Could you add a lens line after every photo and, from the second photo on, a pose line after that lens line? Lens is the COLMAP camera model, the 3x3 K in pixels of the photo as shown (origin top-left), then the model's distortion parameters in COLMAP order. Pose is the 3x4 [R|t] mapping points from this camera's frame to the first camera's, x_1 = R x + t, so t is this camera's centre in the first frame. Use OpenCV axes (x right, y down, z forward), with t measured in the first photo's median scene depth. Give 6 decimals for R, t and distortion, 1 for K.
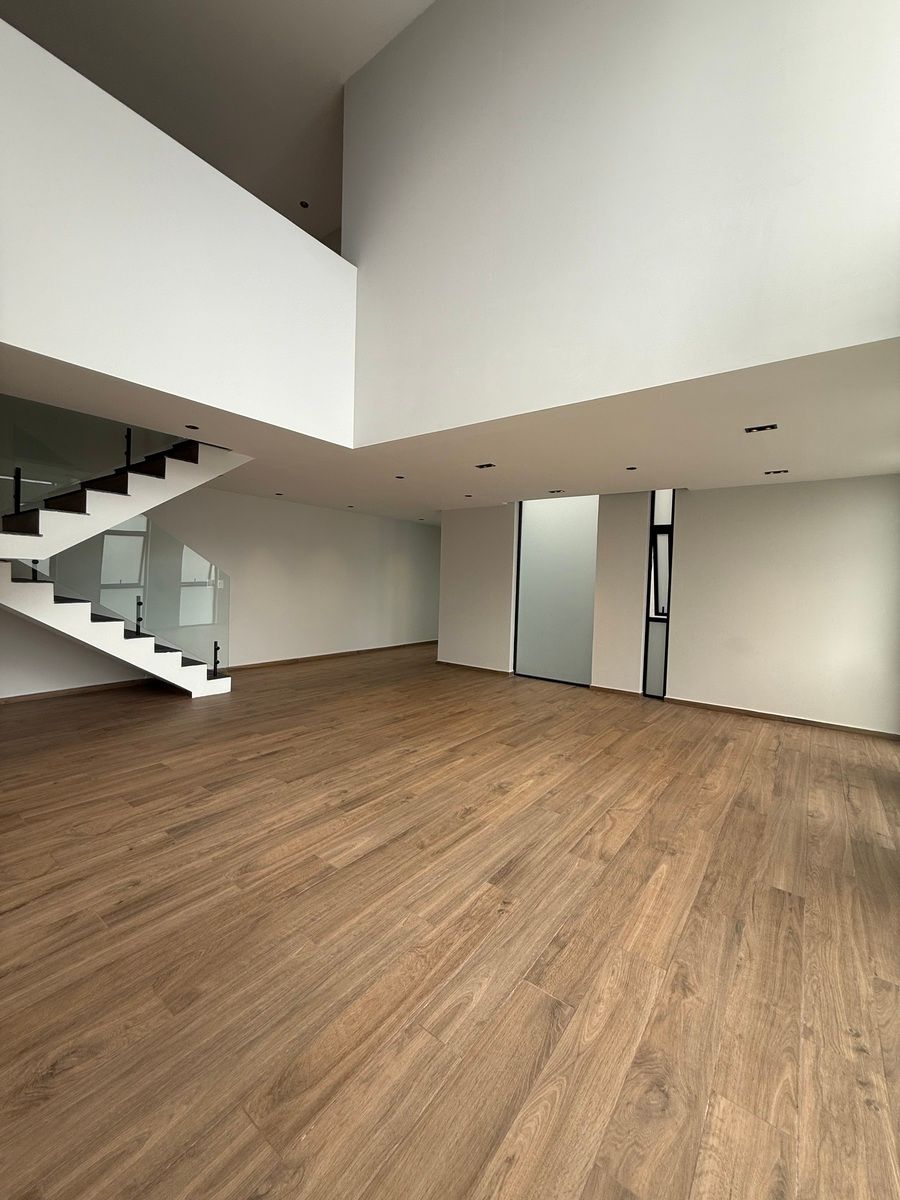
lens RADIAL K [[480.5, 0, 451.3], [0, 480.5, 595.4], [0, 0, 1]] dist [0.000558, 0.000673]
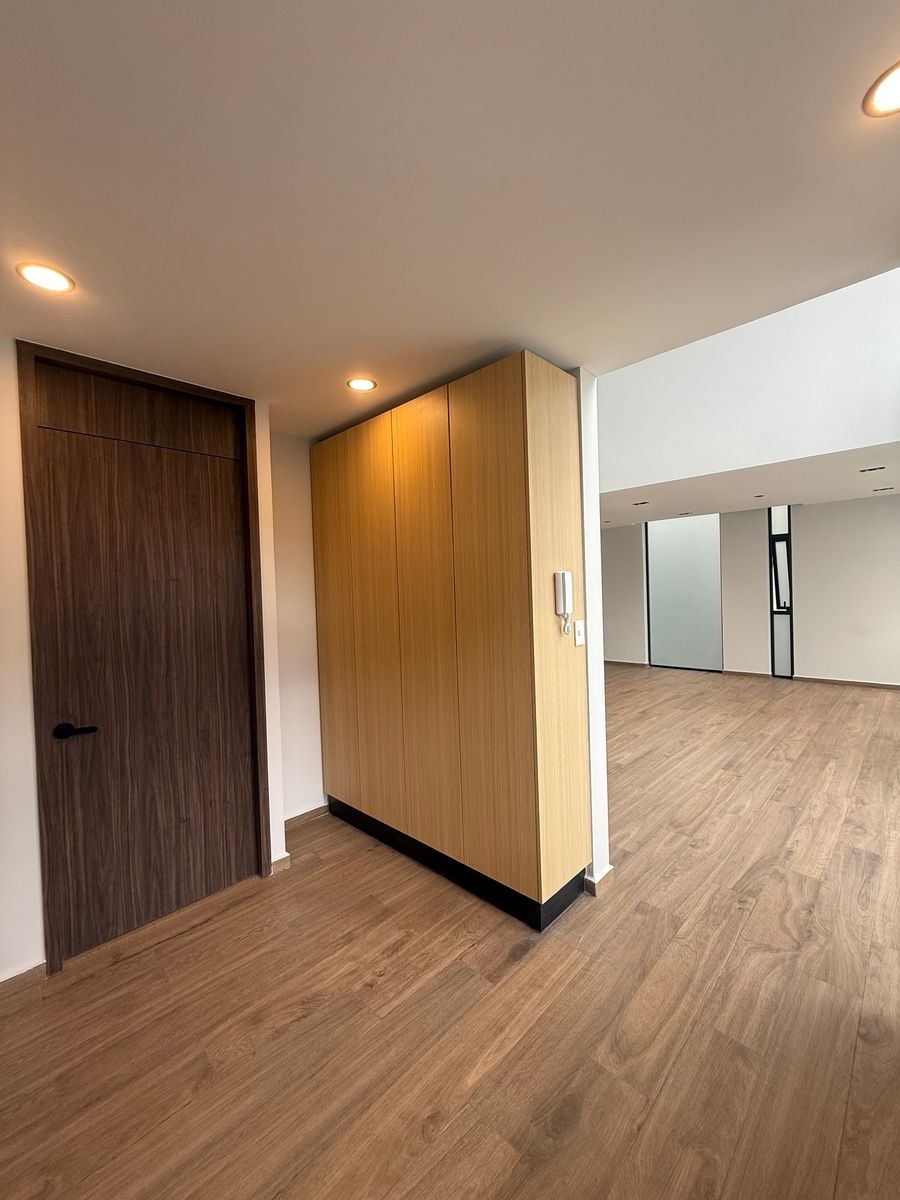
lens RADIAL K [[480.5, 0, 451.3], [0, 480.5, 595.4], [0, 0, 1]] dist [0.000558, 0.000673]
pose [[0.989435, -0.059557, -0.132179, -0.428227], [0.056743, 0.998077, -0.024958, -0.017600], [0.133411, 0.017194, 0.990912, -0.575060]]
